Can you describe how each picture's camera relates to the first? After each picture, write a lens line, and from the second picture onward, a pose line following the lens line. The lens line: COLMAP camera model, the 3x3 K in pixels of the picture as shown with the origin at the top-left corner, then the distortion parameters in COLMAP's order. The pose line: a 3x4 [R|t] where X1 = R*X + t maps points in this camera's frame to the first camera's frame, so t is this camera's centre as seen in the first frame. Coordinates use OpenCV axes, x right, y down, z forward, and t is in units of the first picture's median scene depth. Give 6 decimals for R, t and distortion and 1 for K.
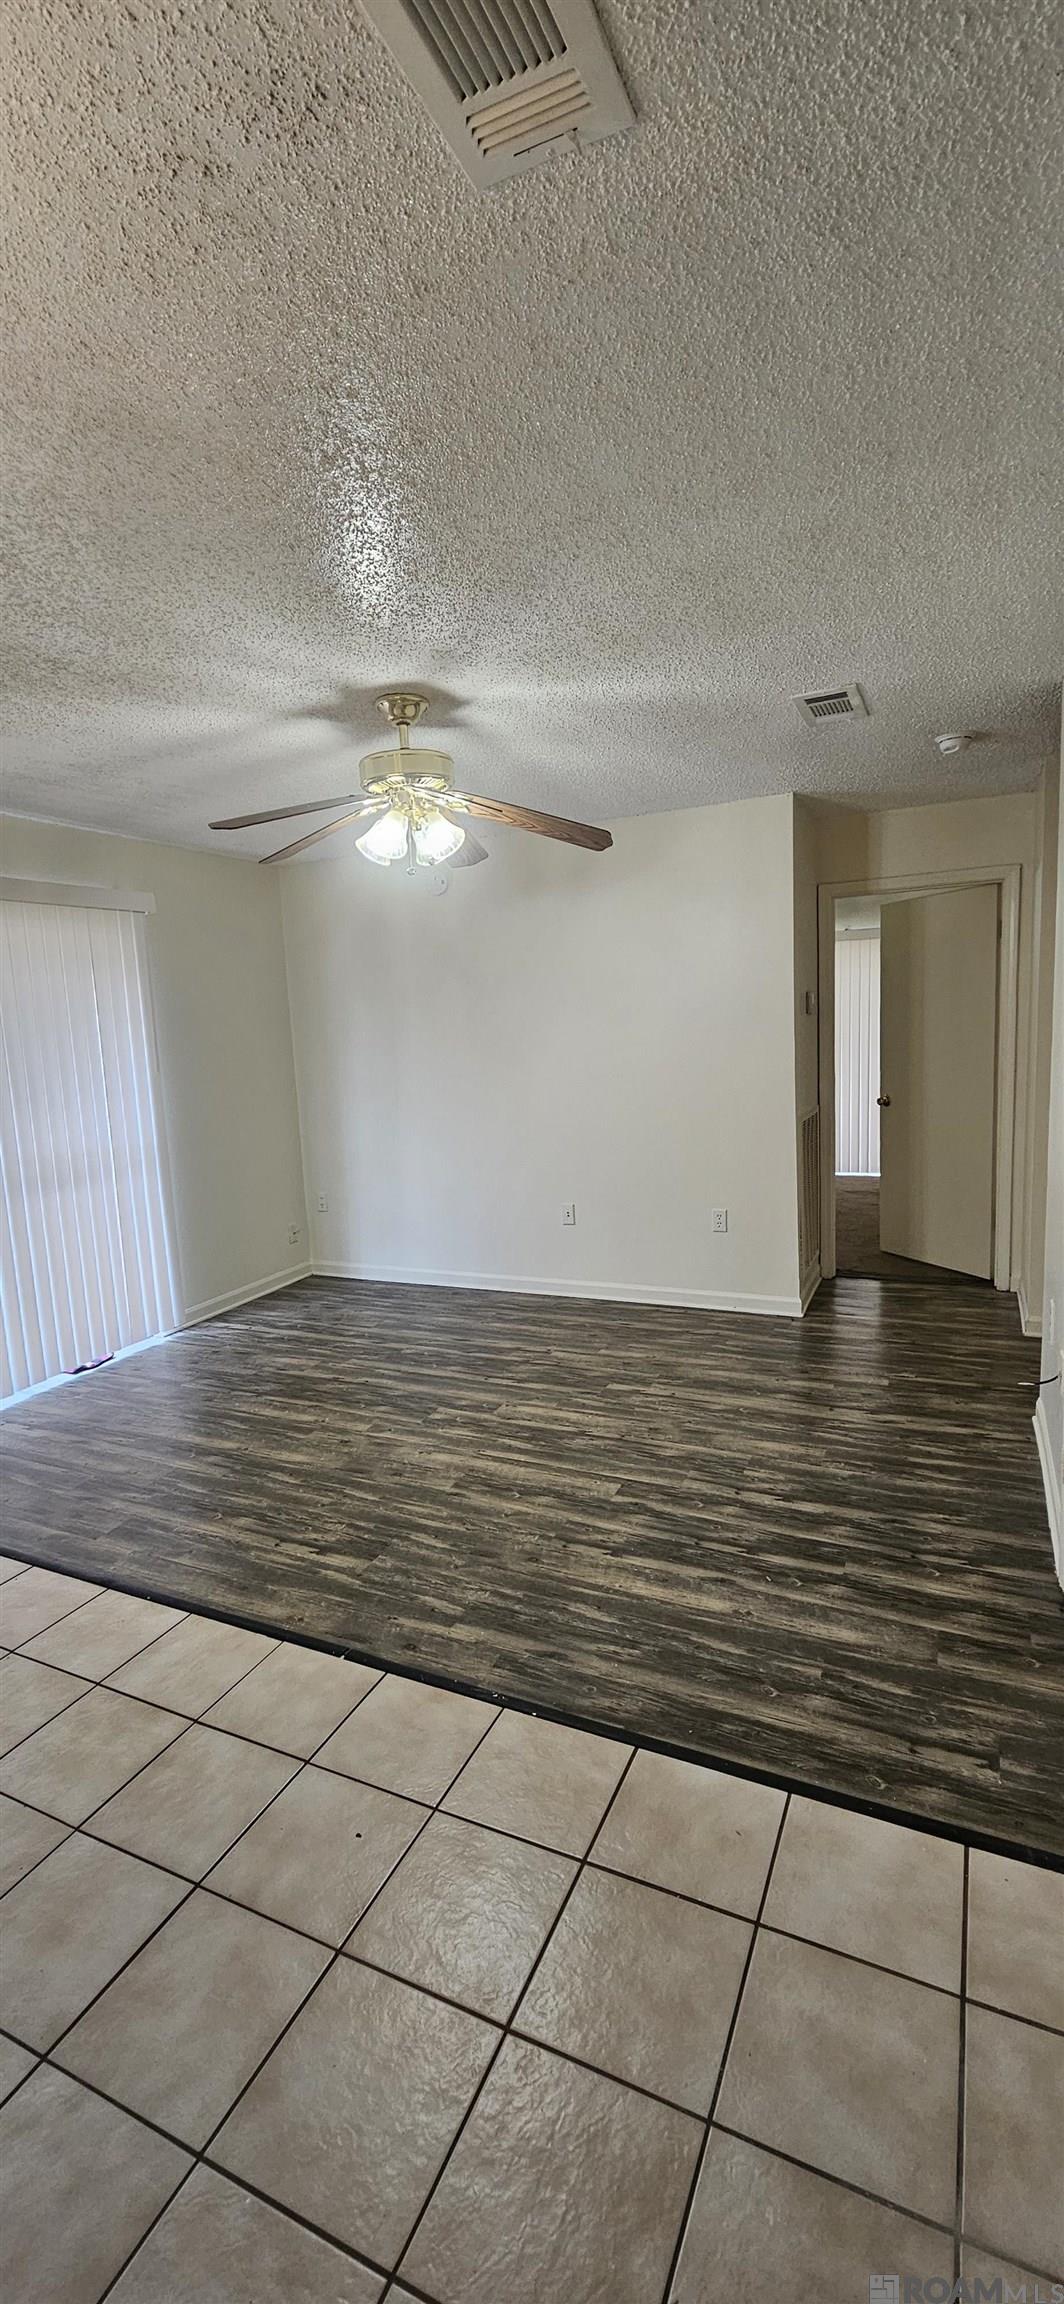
lens RADIAL K [[943.6, 0, 536.2], [0, 943.6, 1155.8], [0, 0, 1]] dist [0.009686, -0.000499]
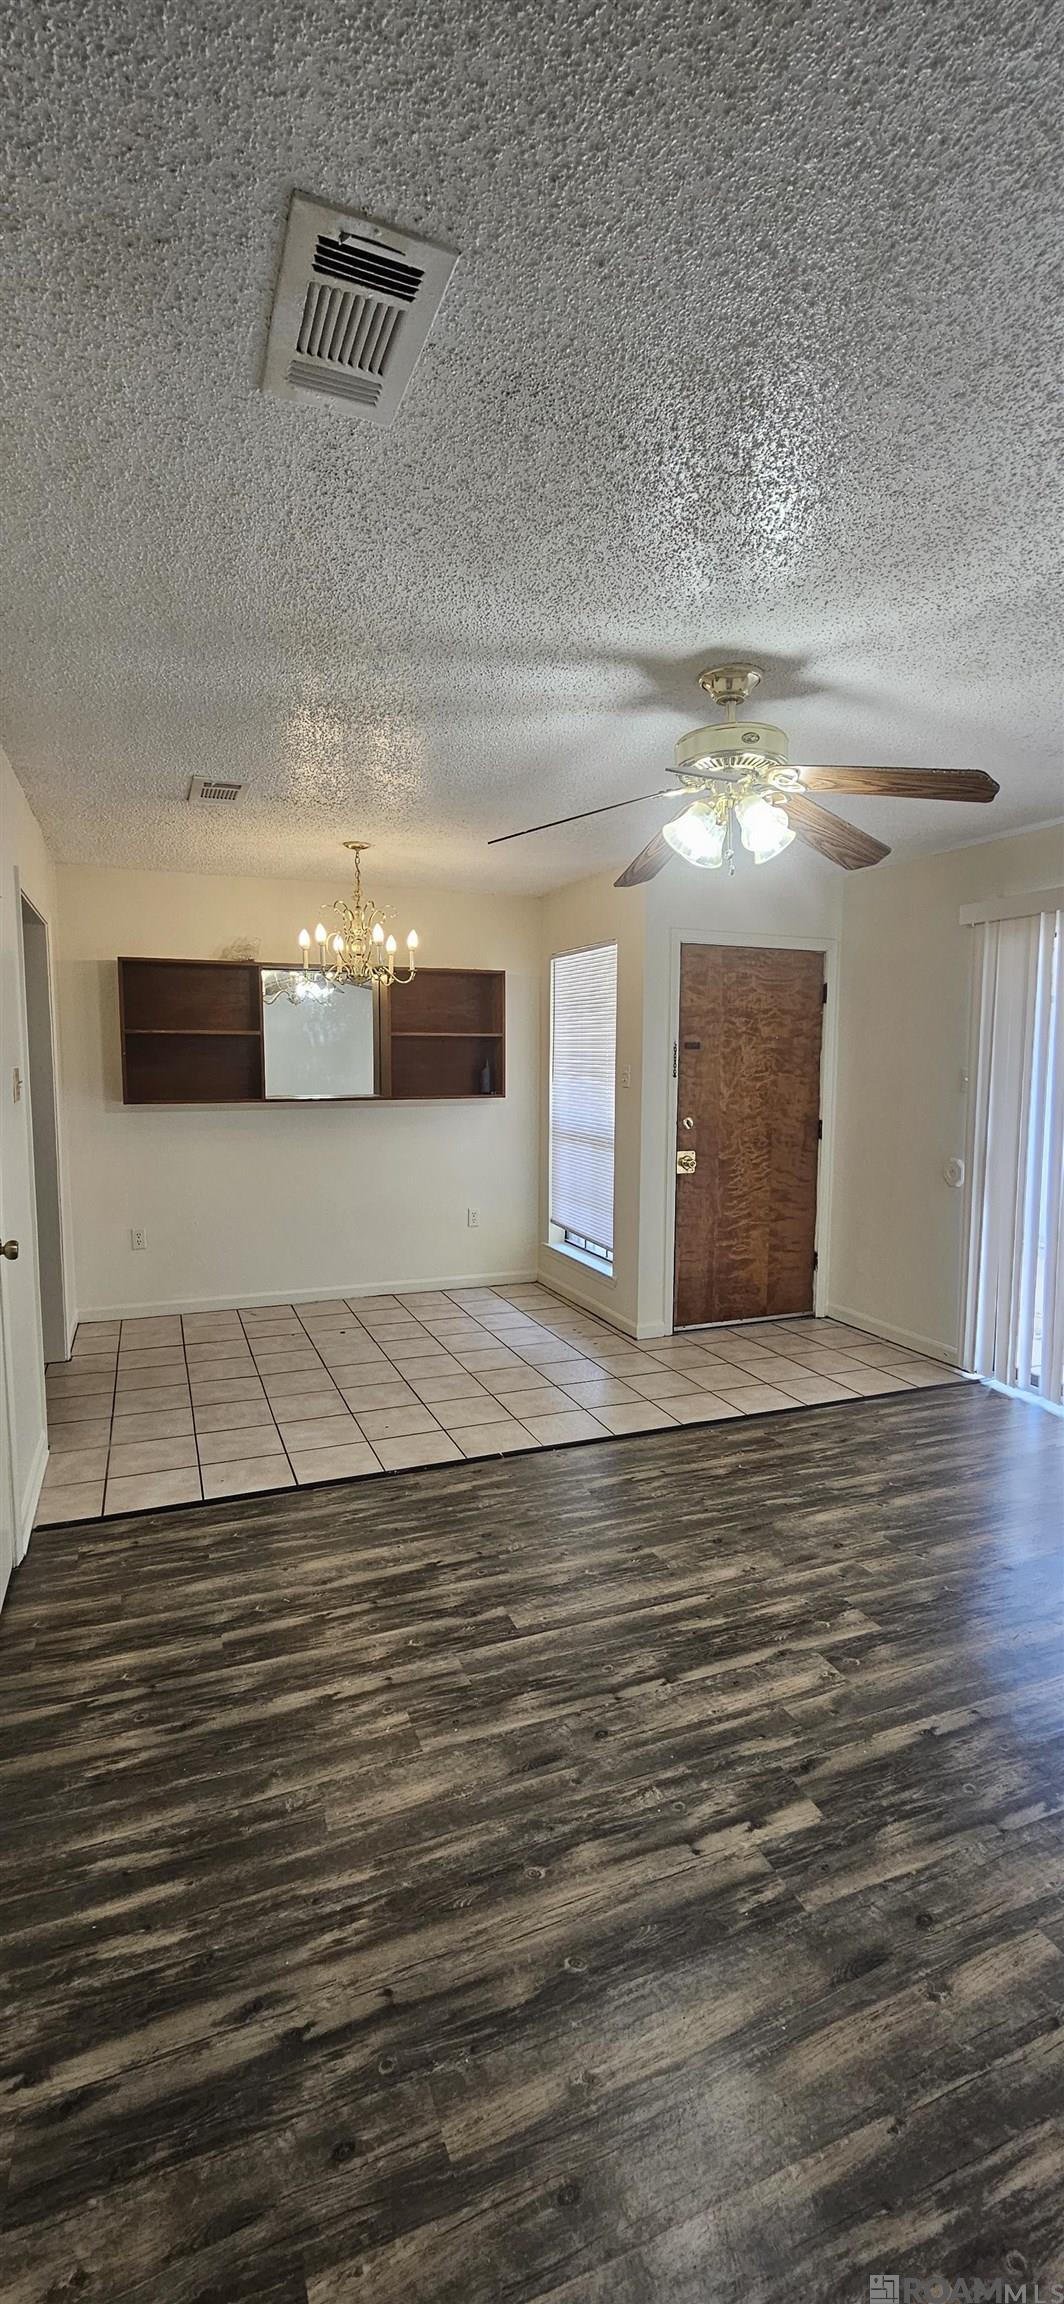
lens RADIAL K [[943.6, 0, 527.4], [0, 943.6, 1155.0], [0, 0, 1]] dist [0.009686, -0.000499]
pose [[-0.681527, 0.118495, -0.722135, 0.676281], [-0.074092, 0.970559, 0.229185, -0.250916], [0.728032, 0.209700, -0.652683, 1.581069]]
